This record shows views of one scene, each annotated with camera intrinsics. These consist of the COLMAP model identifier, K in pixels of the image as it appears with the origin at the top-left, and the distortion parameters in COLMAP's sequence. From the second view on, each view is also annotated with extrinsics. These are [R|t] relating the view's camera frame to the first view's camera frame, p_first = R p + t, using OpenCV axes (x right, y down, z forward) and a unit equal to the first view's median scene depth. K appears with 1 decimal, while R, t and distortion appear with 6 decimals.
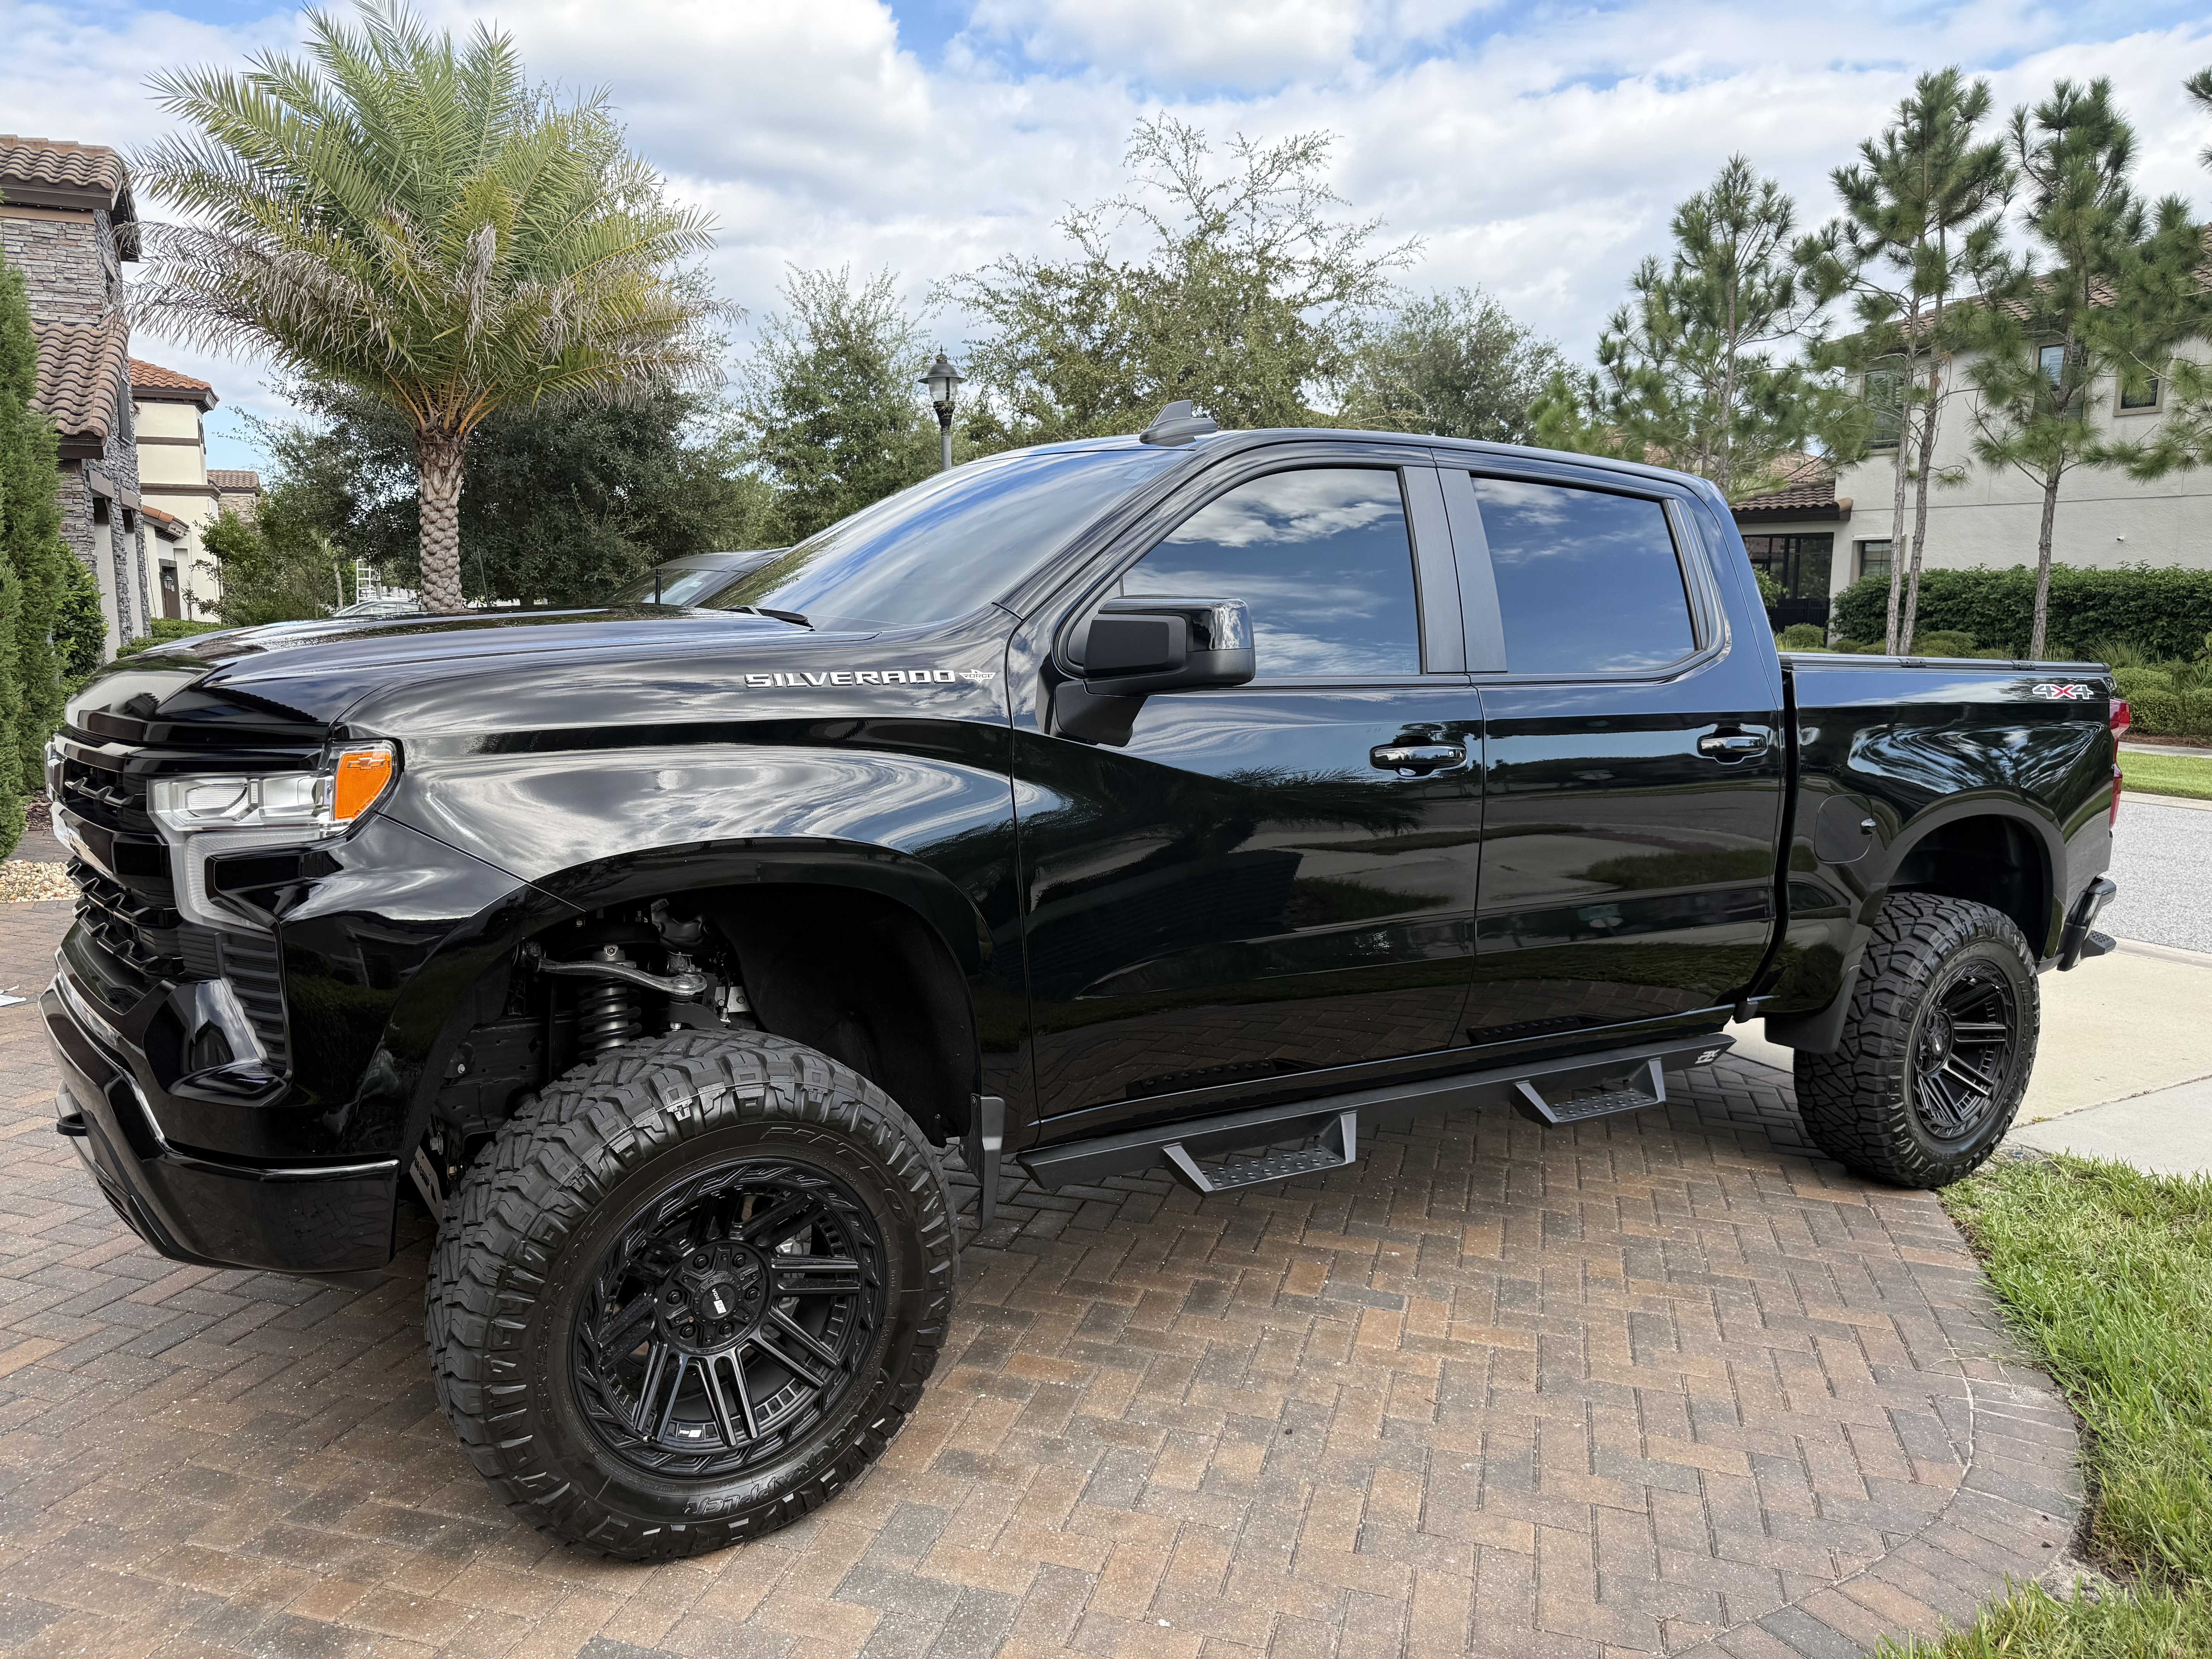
lens RADIAL K [[1547.7, 0, 1107.3], [0, 1547.7, 830.6], [0, 0, 1]] dist [0.006942, -0.007628]
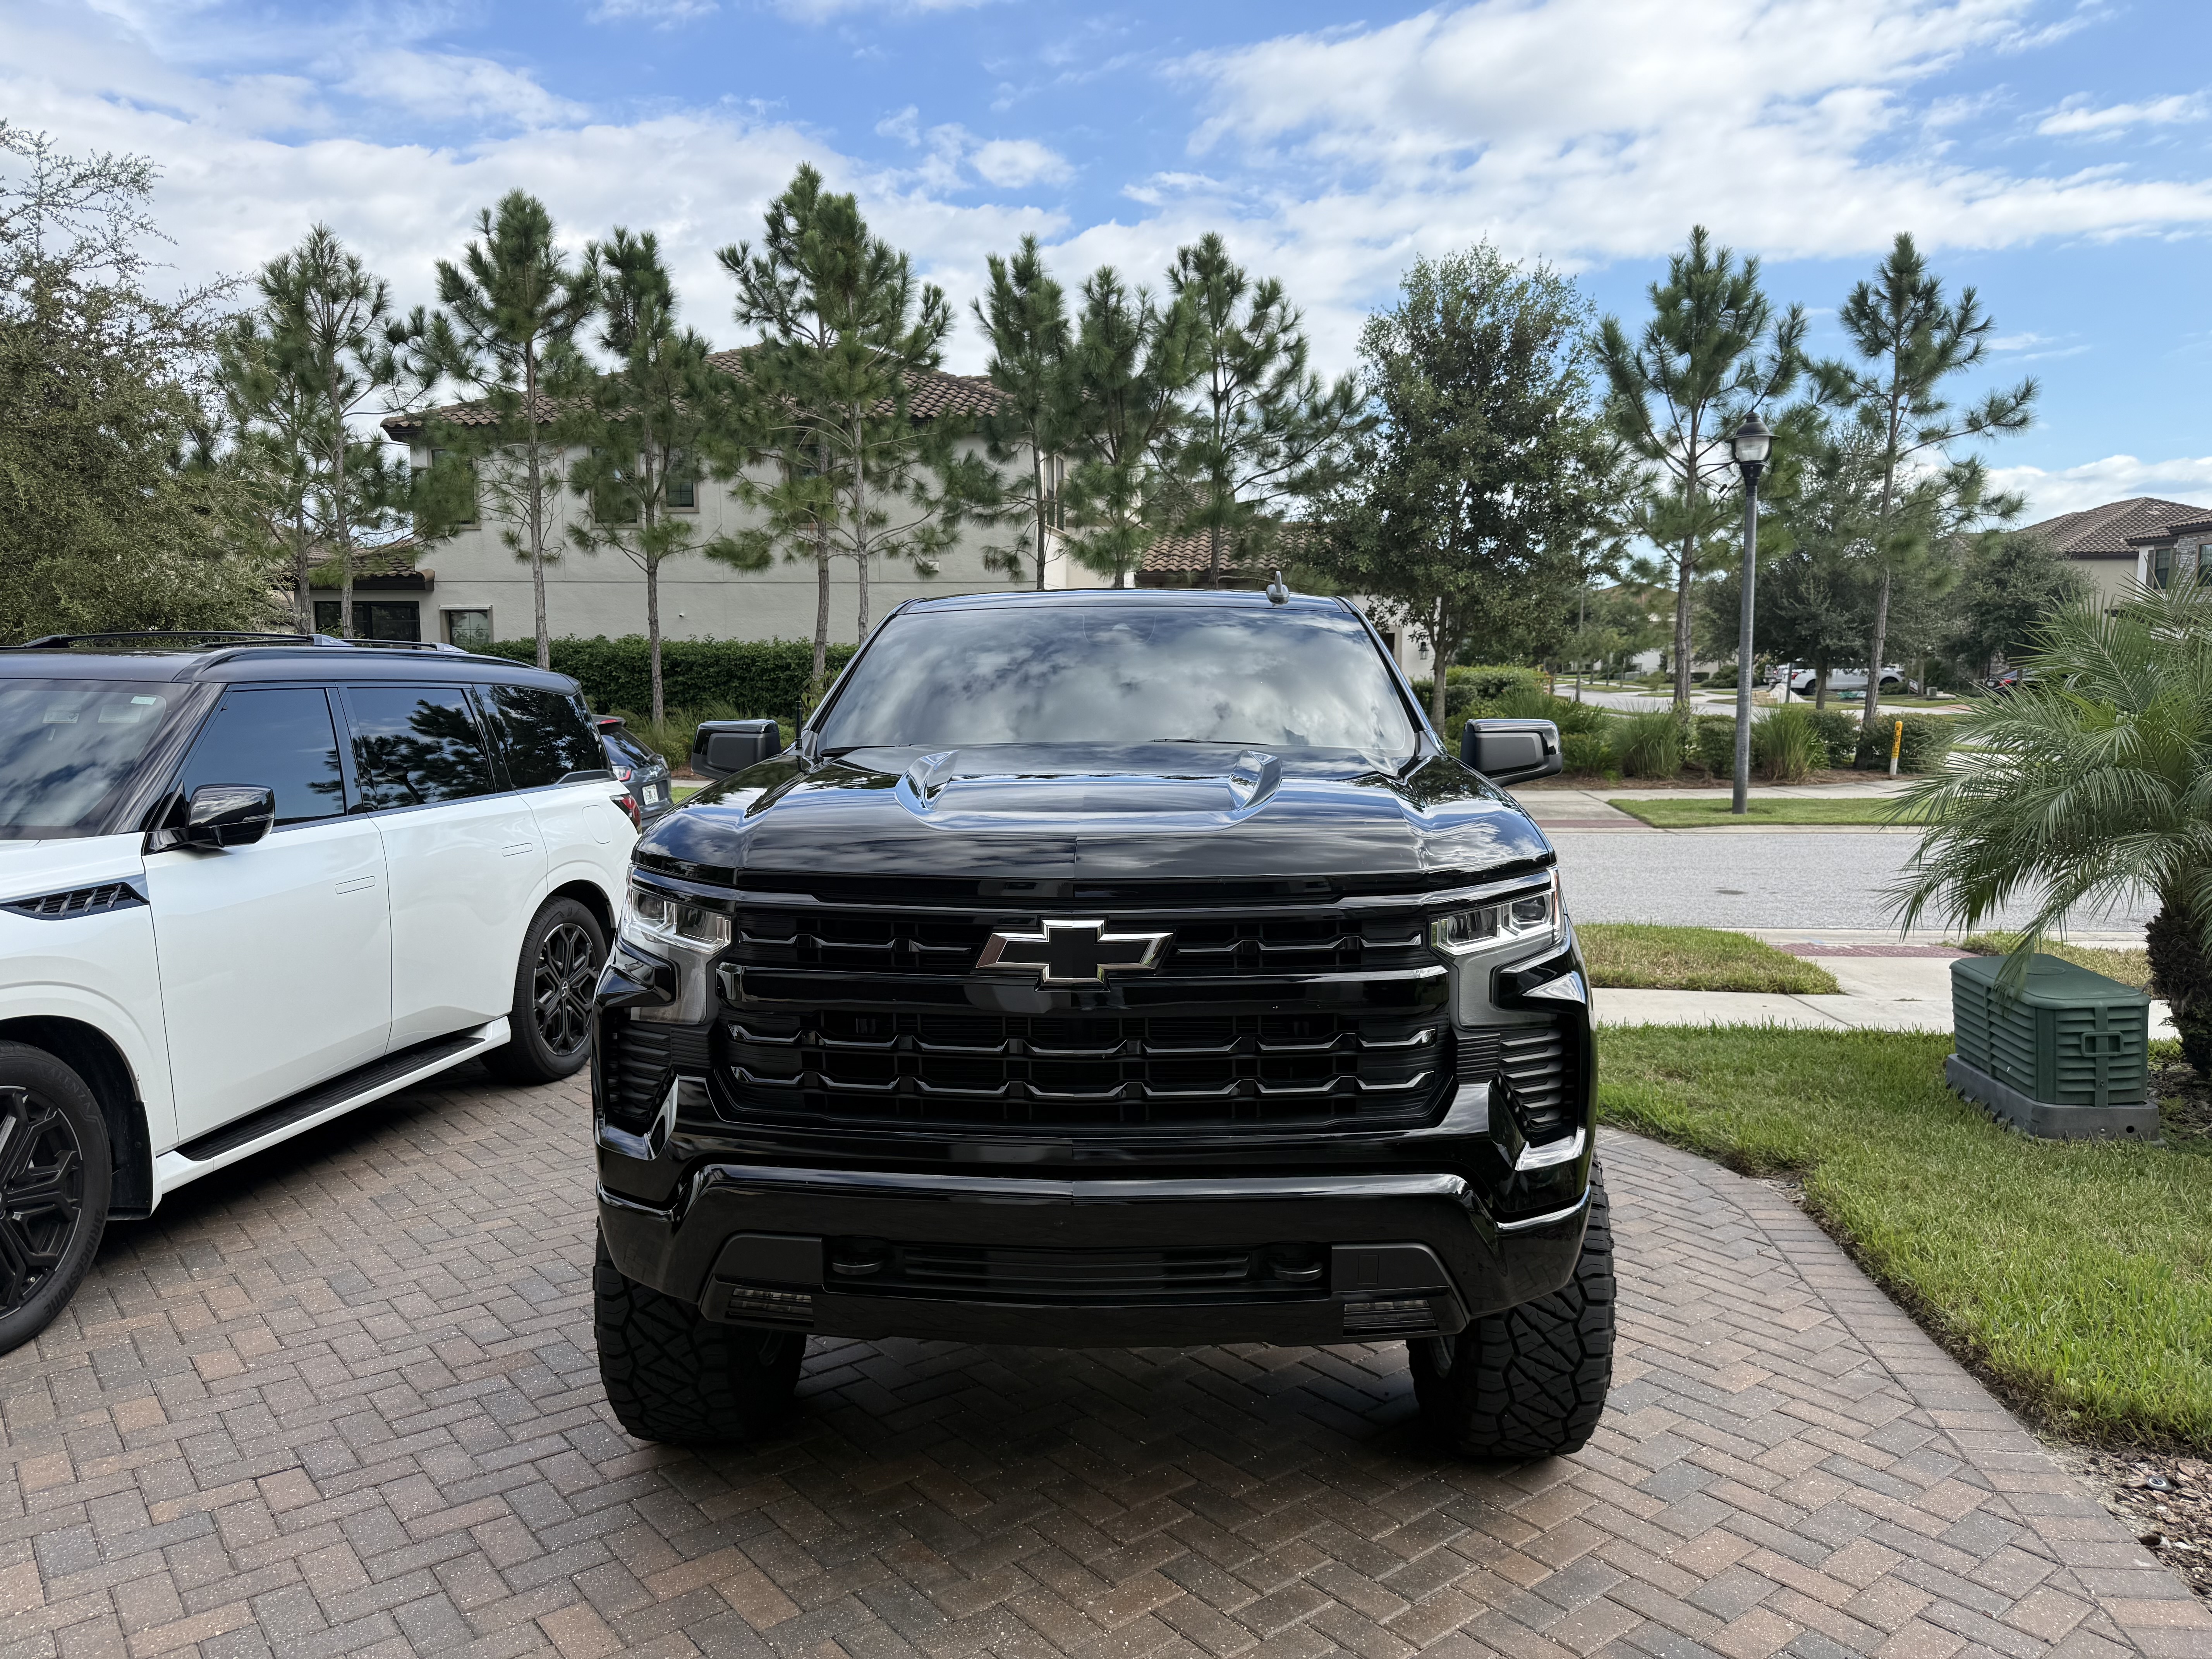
lens RADIAL K [[1547.7, 0, 1105.5], [0, 1547.7, 830.2], [0, 0, 1]] dist [0.006942, -0.007628]
pose [[0.590091, -0.095233, 0.801700, -0.131481], [0.125639, 0.991753, 0.025332, -0.012720], [-0.797501, 0.085777, 0.597189, 0.038757]]
